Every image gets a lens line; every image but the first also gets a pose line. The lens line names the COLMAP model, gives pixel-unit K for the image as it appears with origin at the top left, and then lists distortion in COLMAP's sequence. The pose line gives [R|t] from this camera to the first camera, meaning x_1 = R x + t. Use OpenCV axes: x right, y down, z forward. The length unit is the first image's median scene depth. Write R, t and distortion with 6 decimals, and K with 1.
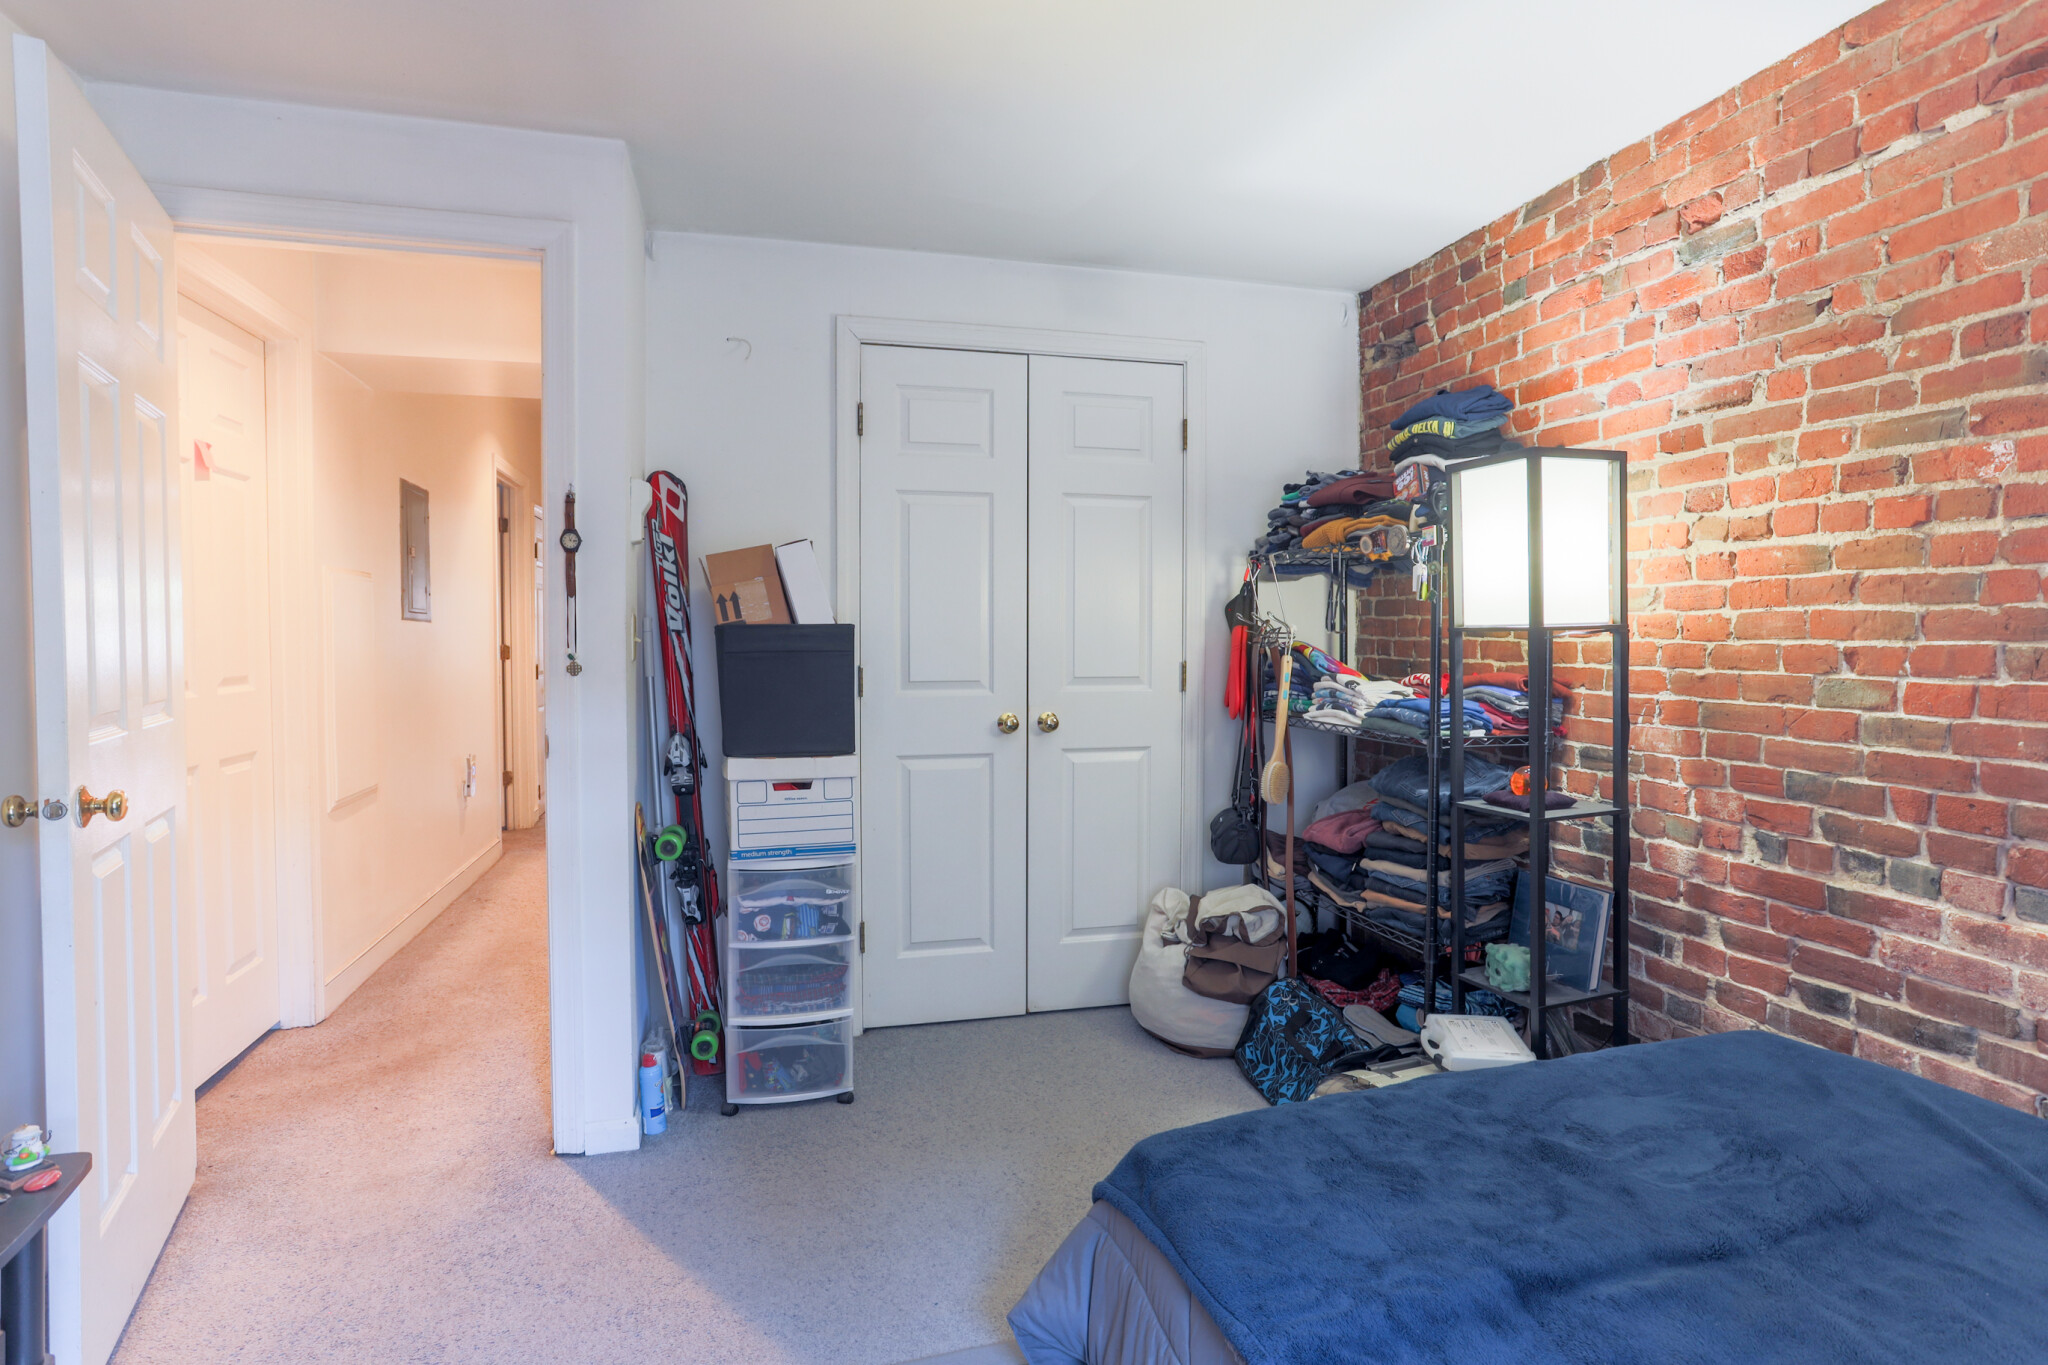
lens RADIAL K [[1014.6, 0, 1029.0], [0, 1014.6, 663.6], [0, 0, 1]] dist [0.000918, 0.002054]
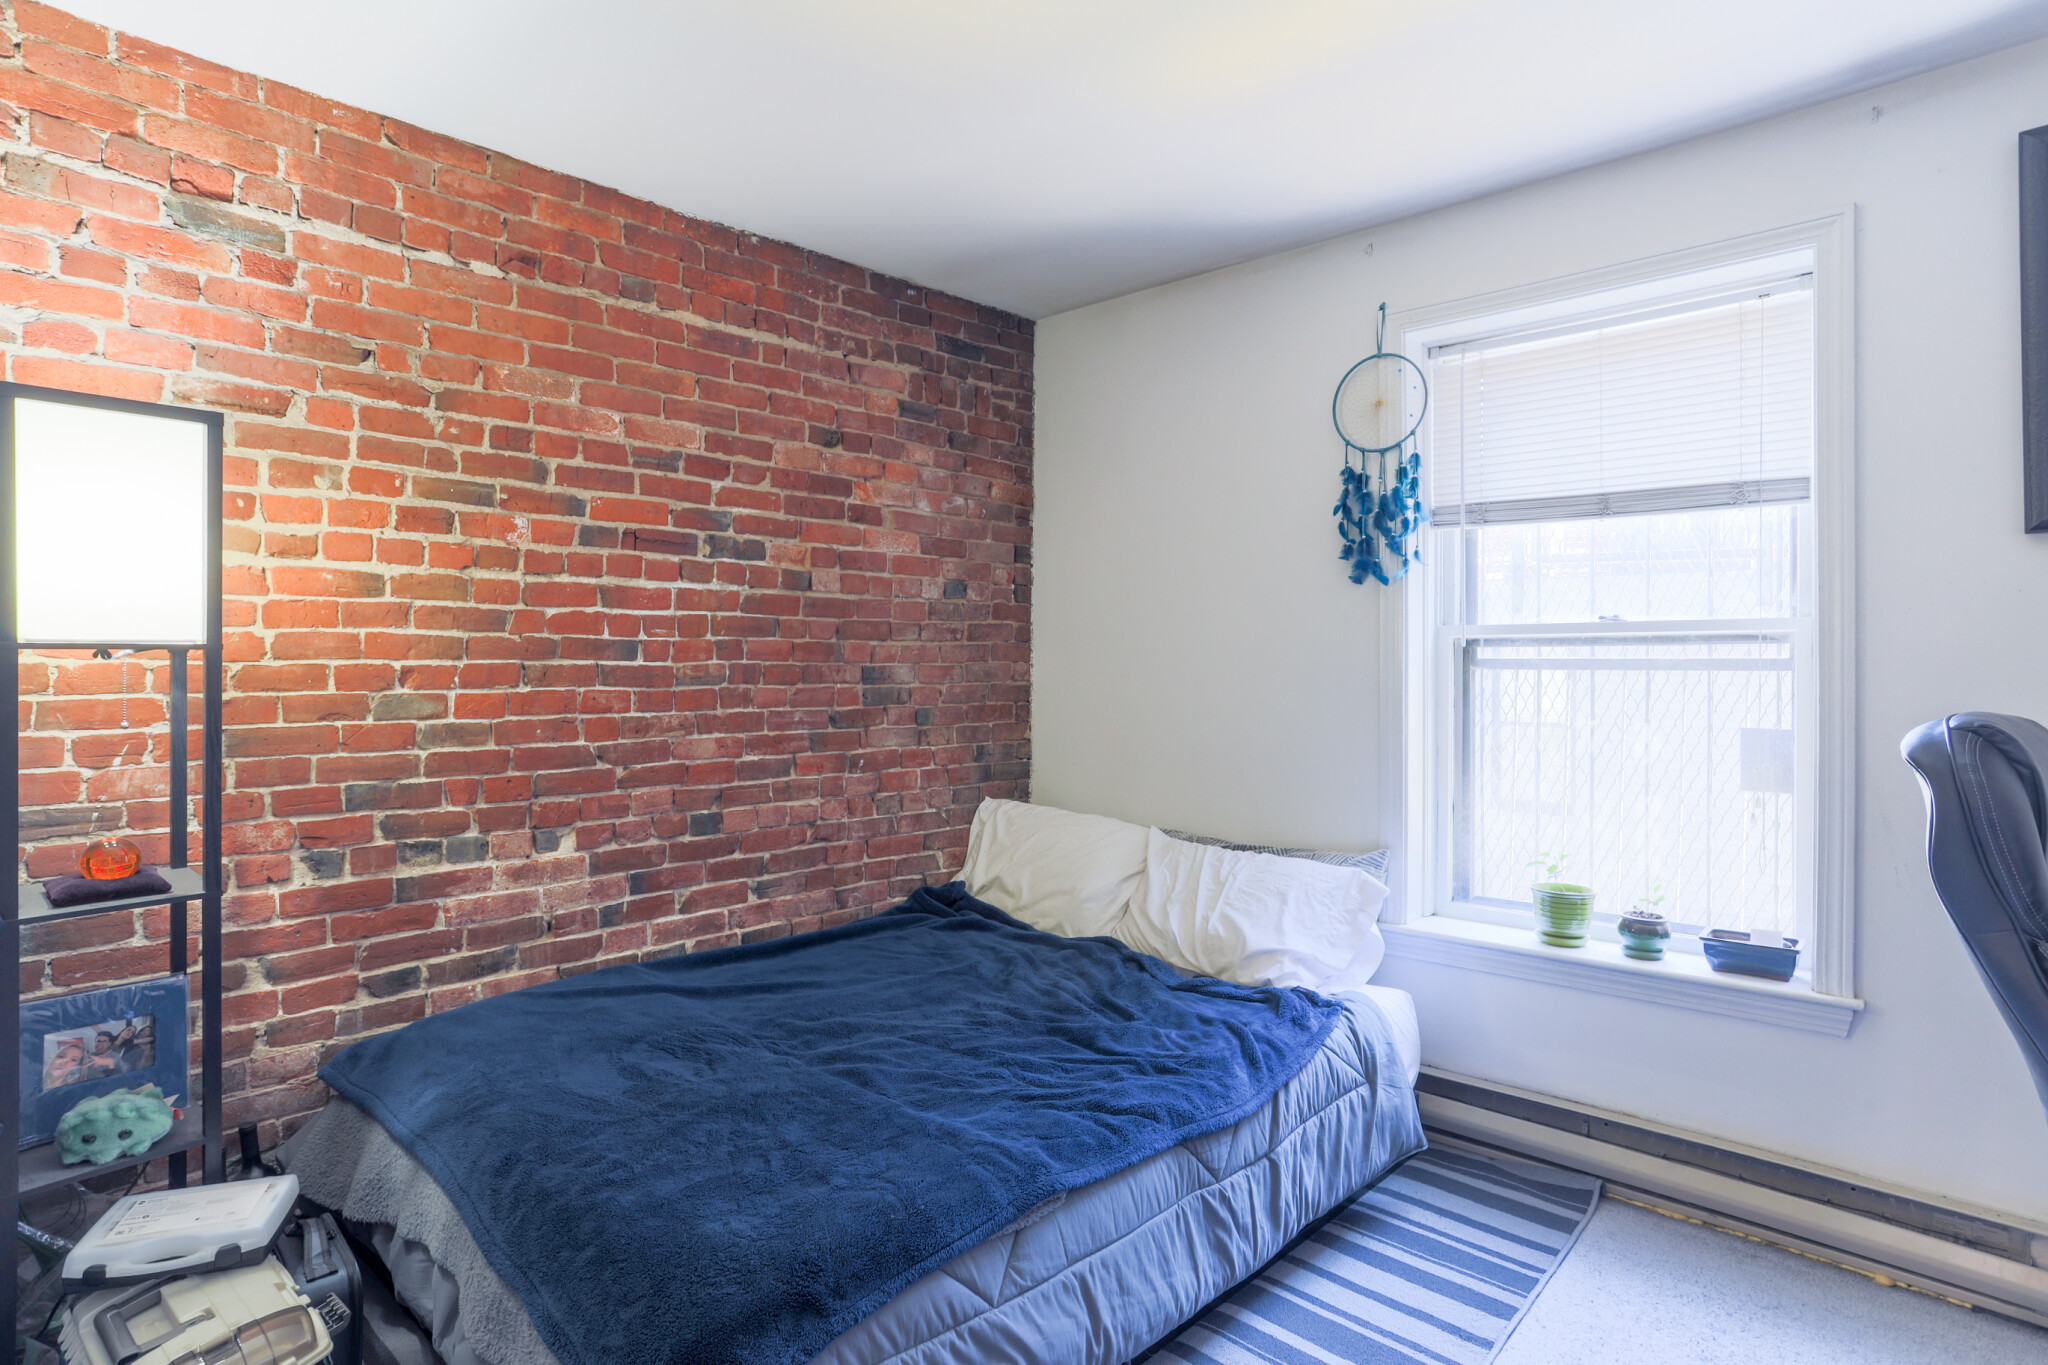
lens RADIAL K [[1014.6, 0, 1029.0], [0, 1014.6, 663.6], [0, 0, 1]] dist [0.000918, 0.002054]
pose [[-0.469141, -0.004866, 0.883110, -0.545631], [0.022676, 0.999589, 0.017554, -0.023312], [-0.882832, 0.028261, -0.468838, 0.932199]]
